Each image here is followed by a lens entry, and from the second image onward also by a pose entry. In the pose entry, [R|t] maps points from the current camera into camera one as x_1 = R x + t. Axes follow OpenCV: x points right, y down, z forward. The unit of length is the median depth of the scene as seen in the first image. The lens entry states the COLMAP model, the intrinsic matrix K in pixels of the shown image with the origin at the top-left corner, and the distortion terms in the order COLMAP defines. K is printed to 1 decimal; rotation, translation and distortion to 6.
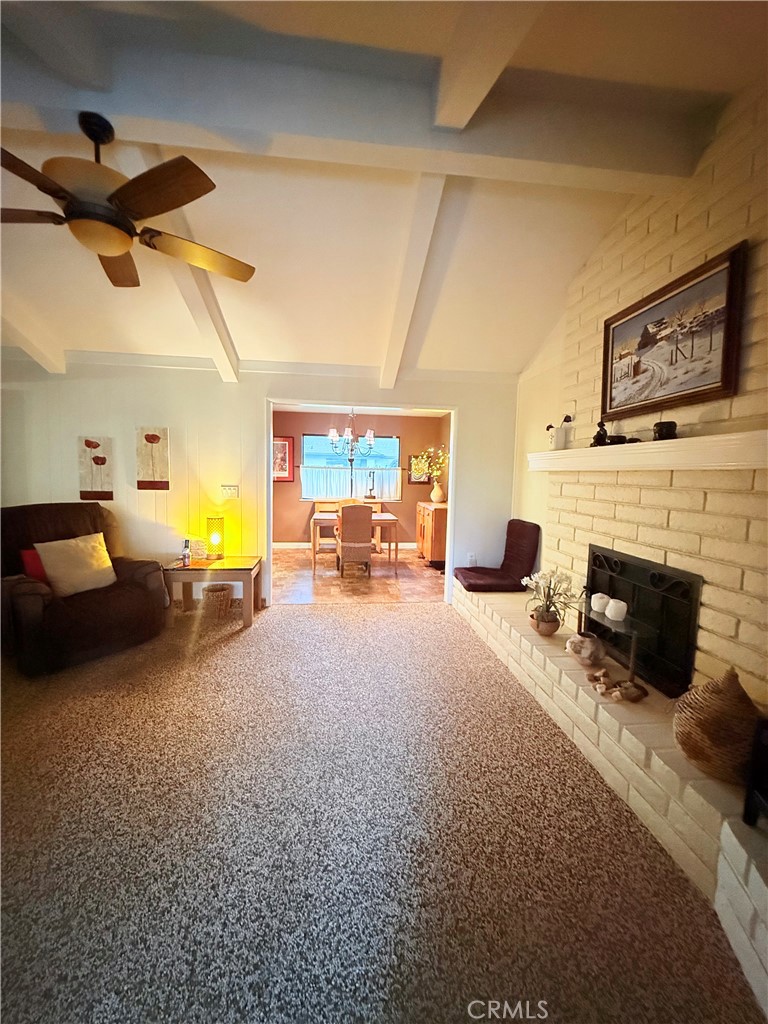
lens RADIAL K [[406.9, 0, 384.2], [0, 406.9, 509.7], [0, 0, 1]] dist [-0.002180, 0.000020]
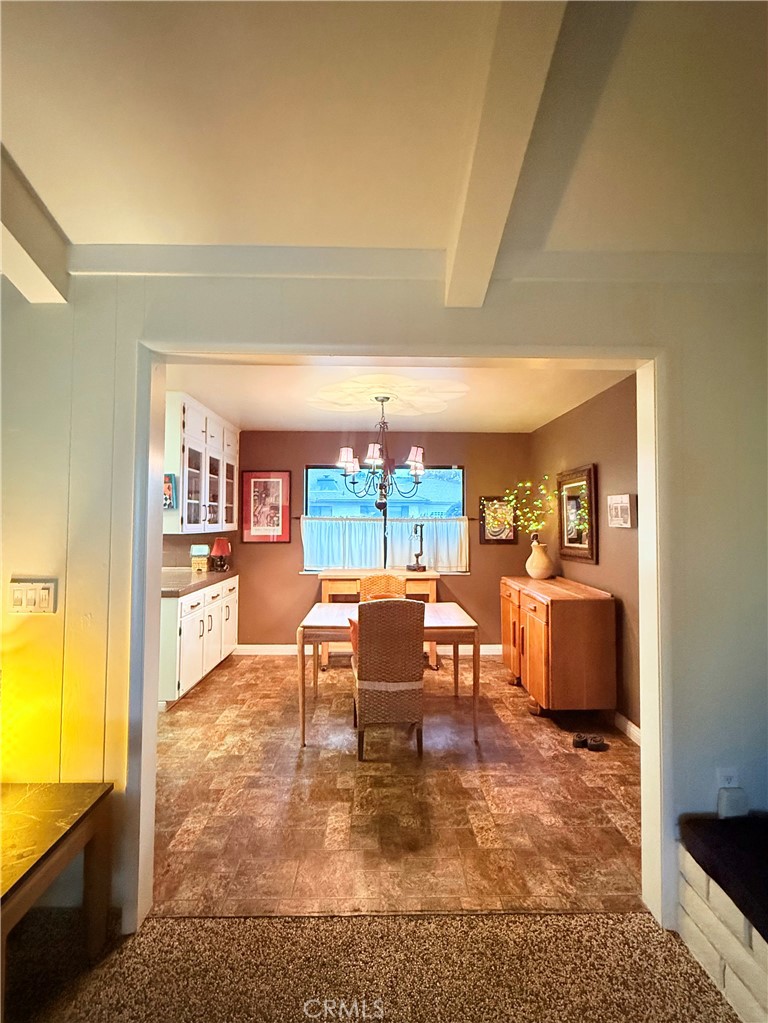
lens RADIAL K [[448.4, 0, 384.7], [0, 448.4, 512.8], [0, 0, 1]] dist [-0.003369, -0.000408]
pose [[0.995236, -0.018314, -0.095756, -0.033492], [0.007870, 0.994084, -0.108332, -0.077932], [0.097174, 0.107062, 0.989492, 0.677774]]
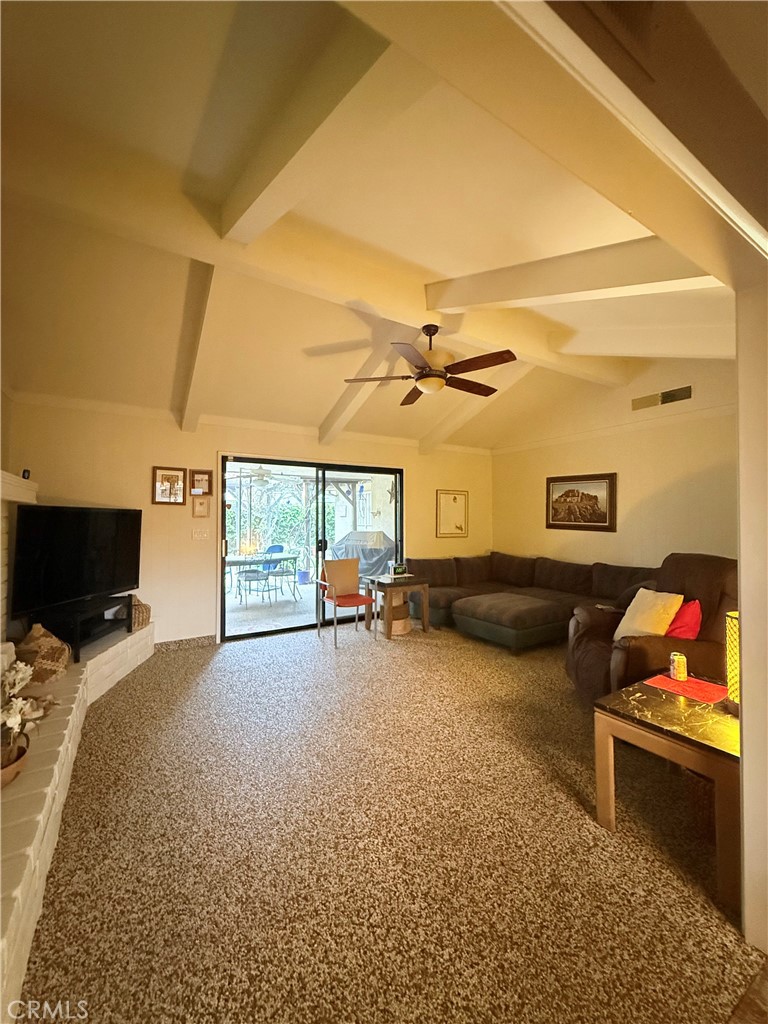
lens RADIAL K [[406.9, 0, 382.5], [0, 406.9, 506.9], [0, 0, 1]] dist [-0.002180, 0.000020]
pose [[-0.906224, -0.033701, -0.421453, 0.118607], [-0.055610, 0.997659, 0.039798, -0.091877], [0.419125, 0.059503, -0.905977, 1.262188]]
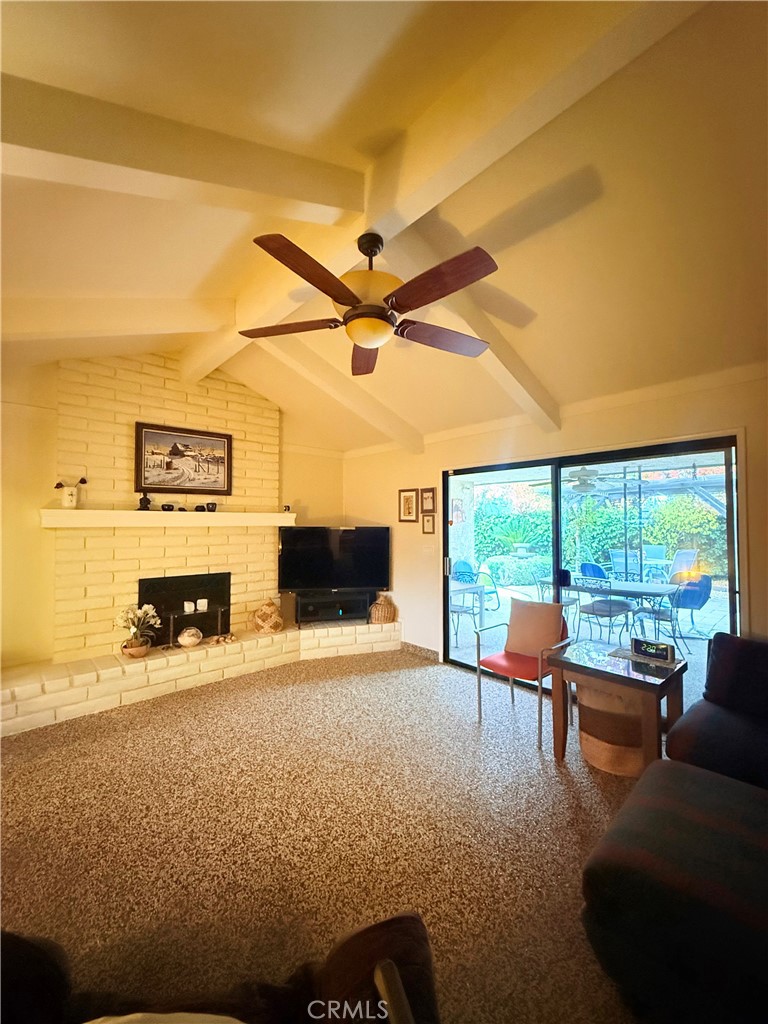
lens RADIAL K [[406.9, 0, 383.3], [0, 406.9, 511.4], [0, 0, 1]] dist [-0.002180, 0.000020]
pose [[-0.585410, -0.000015, 0.810737, -0.790652], [0.058624, 0.997381, 0.042349, -0.112353], [-0.808615, 0.072321, -0.583877, 0.808460]]
